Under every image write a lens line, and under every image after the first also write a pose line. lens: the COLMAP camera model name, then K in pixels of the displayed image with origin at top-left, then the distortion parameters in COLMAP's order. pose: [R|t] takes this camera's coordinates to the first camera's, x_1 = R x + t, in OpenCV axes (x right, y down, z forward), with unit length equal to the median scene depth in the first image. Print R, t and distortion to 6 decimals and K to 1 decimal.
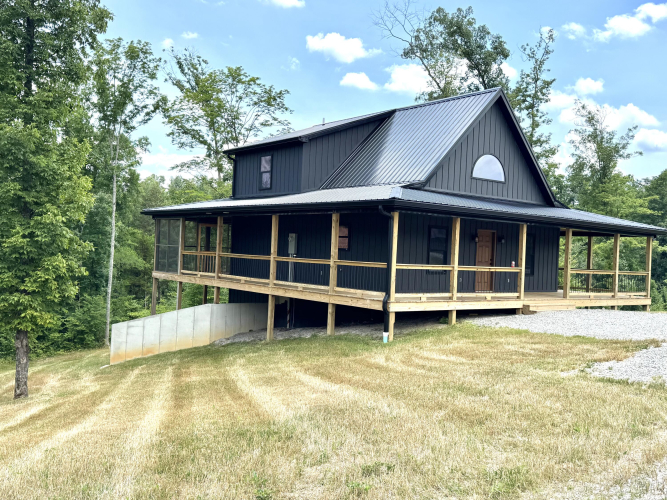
lens RADIAL K [[602.2, 0, 318.2], [0, 602.2, 249.7], [0, 0, 1]] dist [0.114255, -0.252139]
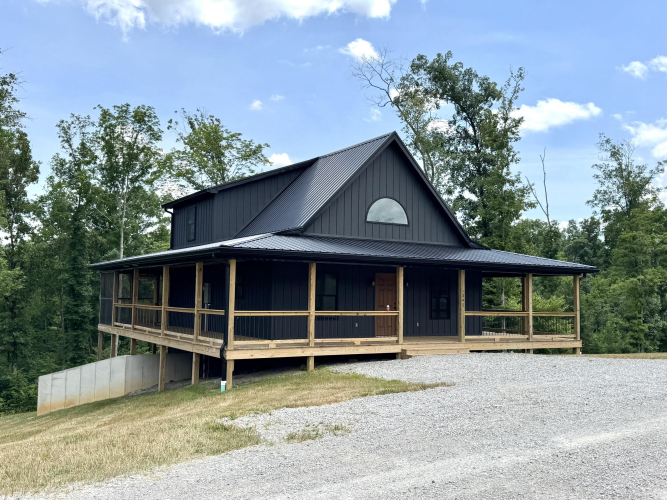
lens RADIAL K [[602.2, 0, 318.2], [0, 602.2, 249.7], [0, 0, 1]] dist [0.114255, -0.252139]
pose [[0.992997, -0.037699, -0.111964, 0.264505], [0.028741, 0.996334, -0.080573, 0.004537], [0.114591, 0.076791, 0.990440, 0.008022]]
